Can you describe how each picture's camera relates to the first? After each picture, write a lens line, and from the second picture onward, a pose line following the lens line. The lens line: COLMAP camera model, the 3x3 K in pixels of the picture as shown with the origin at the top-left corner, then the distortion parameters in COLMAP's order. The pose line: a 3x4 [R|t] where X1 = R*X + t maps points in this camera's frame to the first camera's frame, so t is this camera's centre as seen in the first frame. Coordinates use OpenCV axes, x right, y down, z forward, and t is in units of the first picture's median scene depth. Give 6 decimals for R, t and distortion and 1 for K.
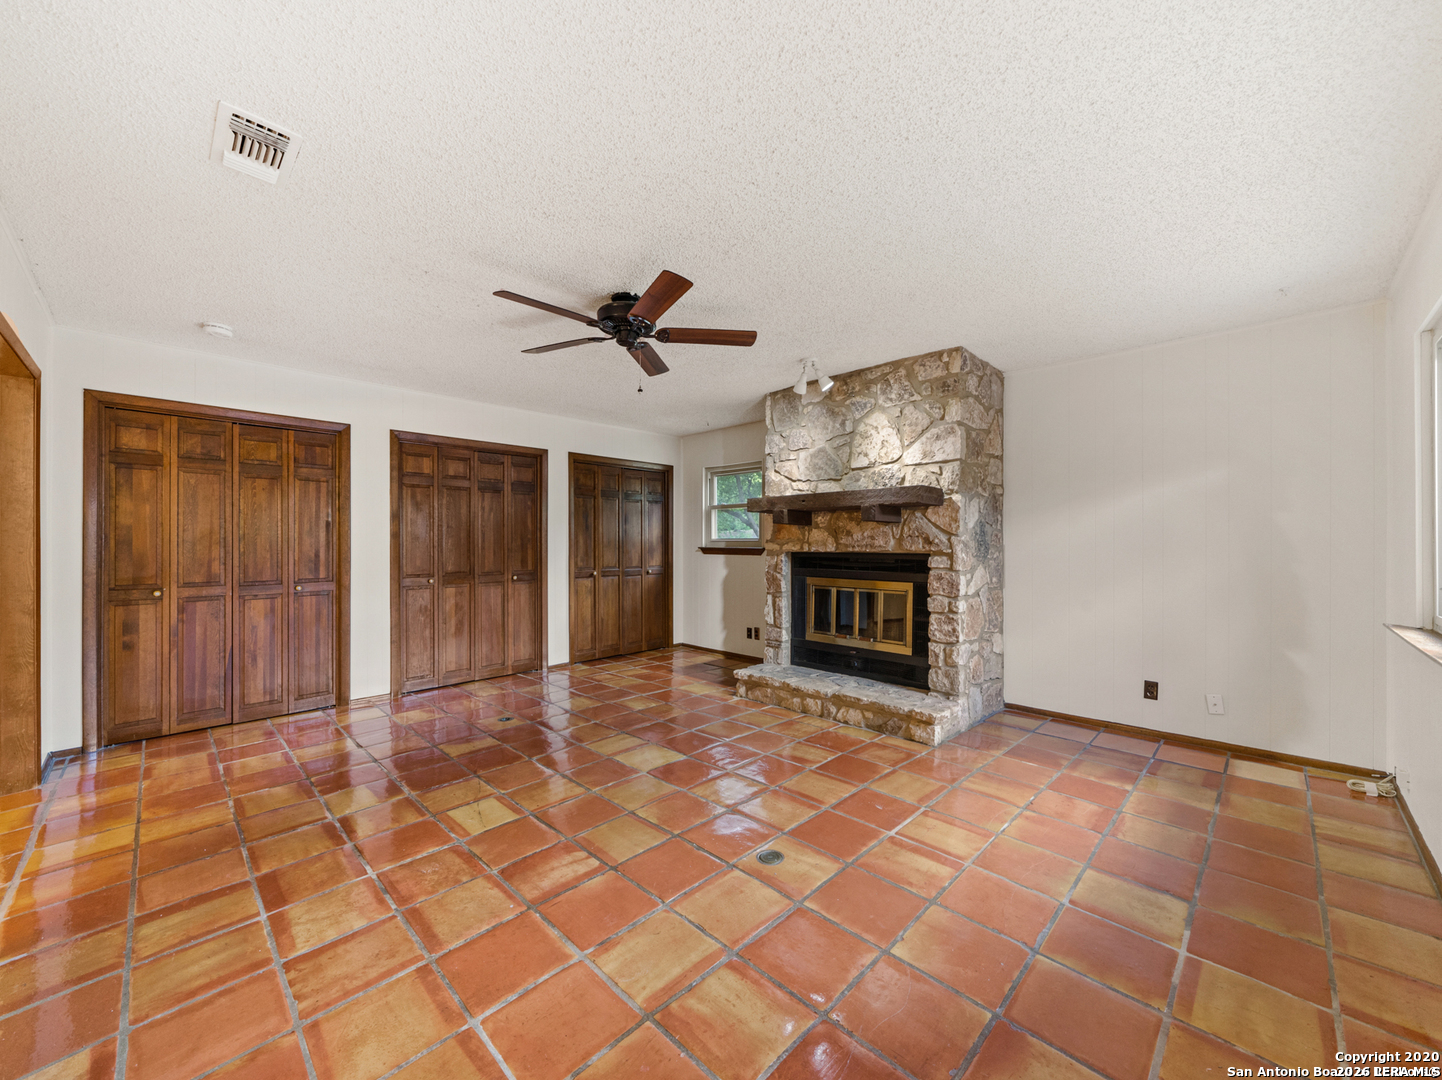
lens RADIAL K [[563.1, 0, 723.3], [0, 563.1, 545.6], [0, 0, 1]] dist [-0.003039, -0.000234]
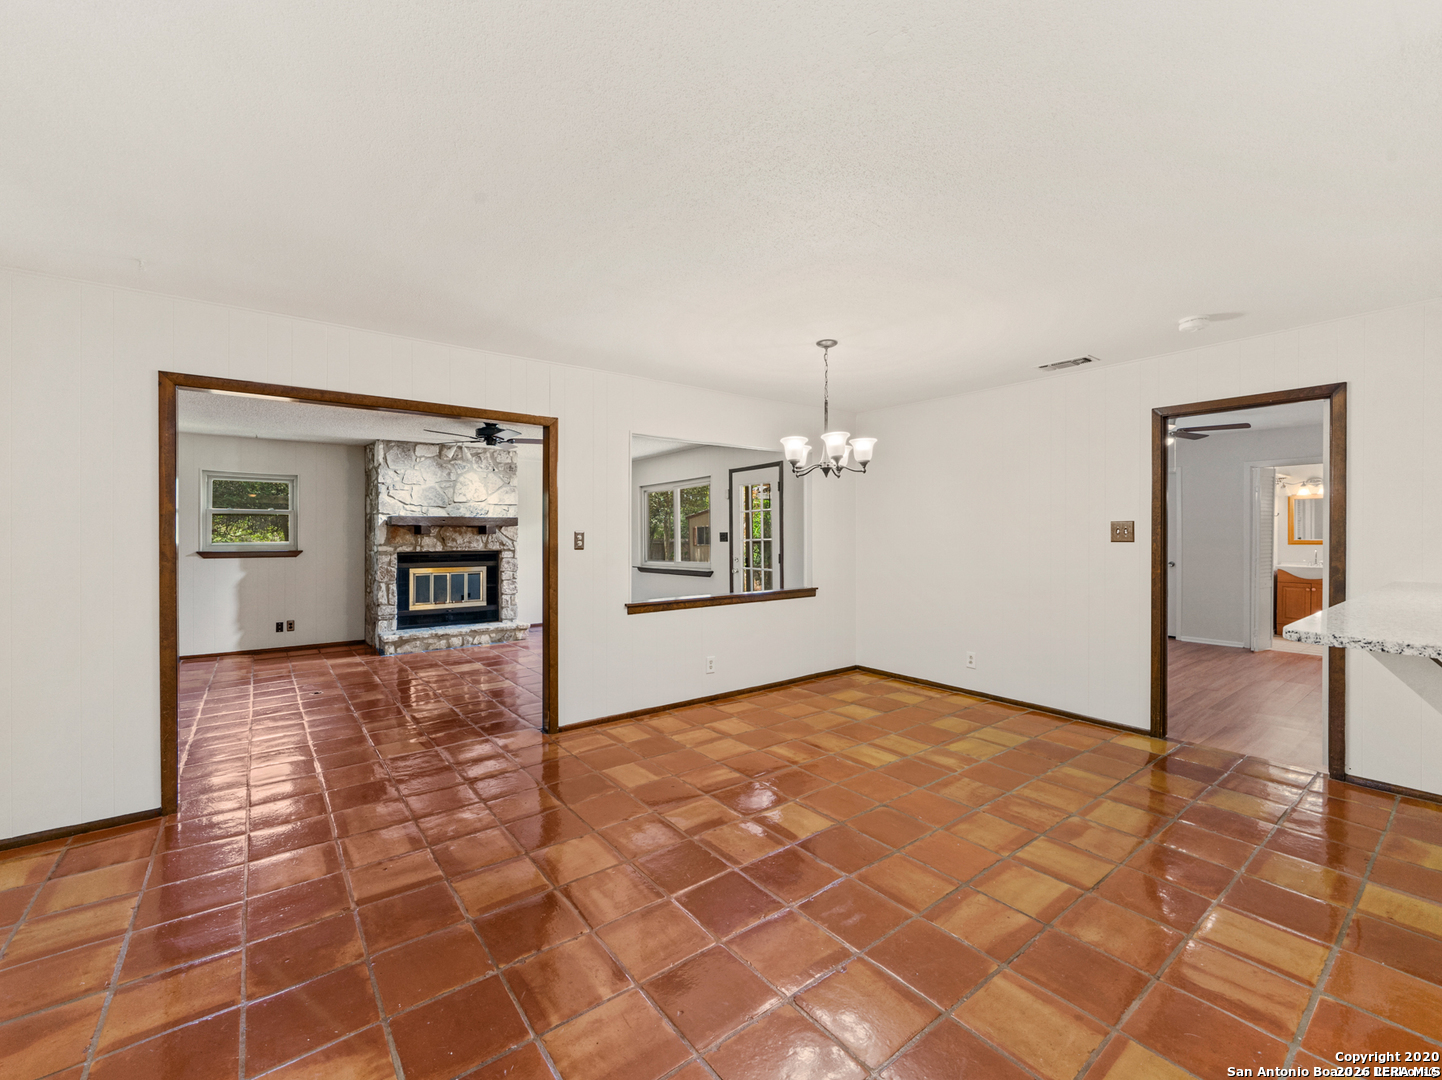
lens RADIAL K [[610.7, 0, 720.1], [0, 610.7, 532.8], [0, 0, 1]] dist [0.003221, 0.000855]
pose [[0.143244, 0.007962, 0.989655, -1.498184], [0.008521, 0.999921, -0.009278, -0.019302], [-0.989651, 0.009762, 0.143165, -0.058703]]
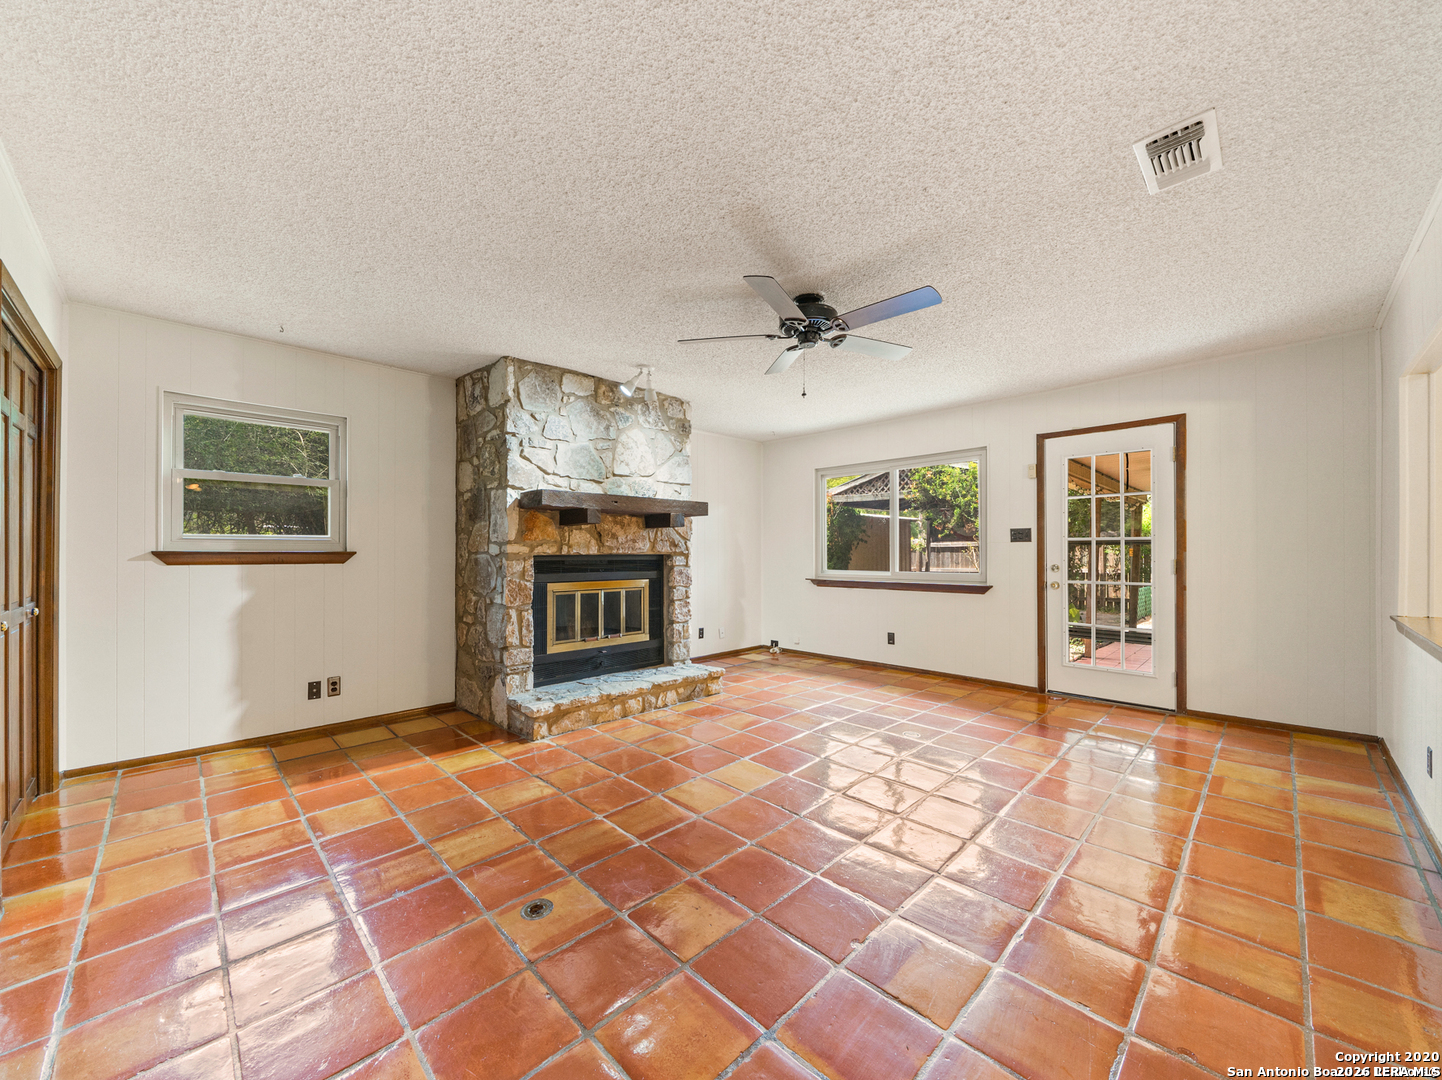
lens RADIAL K [[563.1, 0, 724.7], [0, 563.1, 547.7], [0, 0, 1]] dist [-0.003039, -0.000234]
pose [[0.005380, 0.005007, 0.999973, -0.821124], [0.002700, 0.999984, -0.005021, 0.005533], [-0.999982, 0.002727, 0.005366, 0.796939]]
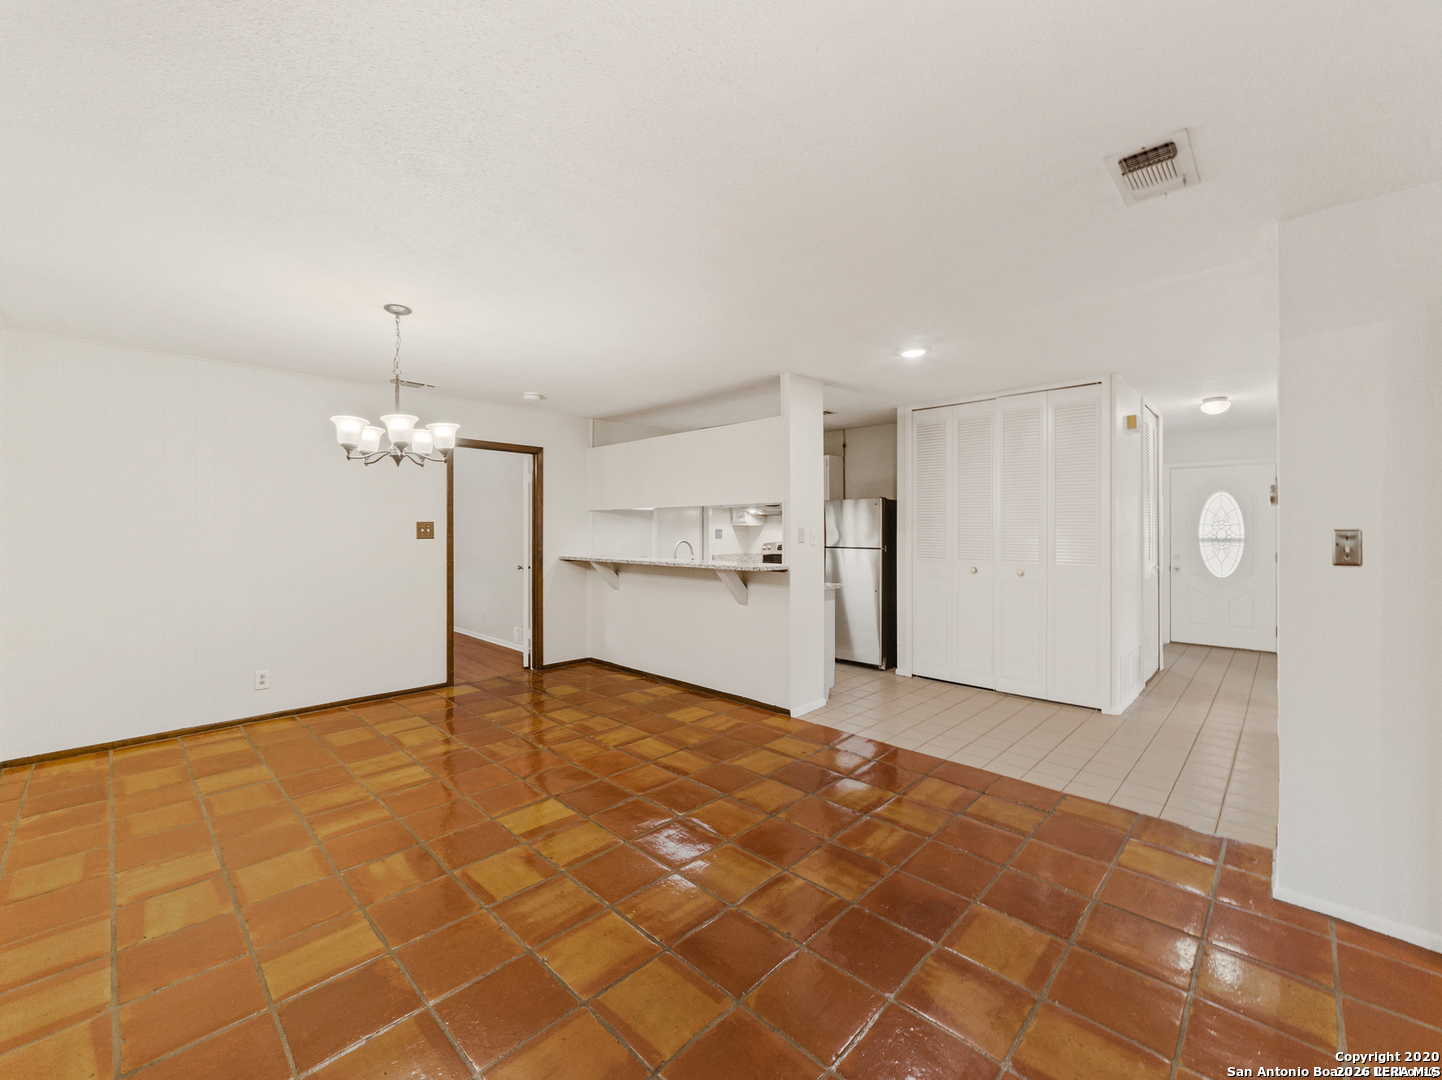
lens RADIAL K [[602.3, 0, 715.7], [0, 602.3, 517.7], [0, 0, 1]] dist [-0.007915, 0.000238]
pose [[-0.999904, 0.010596, -0.008889, -0.988891], [0.010686, 0.999892, -0.010127, -0.031801], [0.008781, -0.010221, -0.999909, 0.660151]]
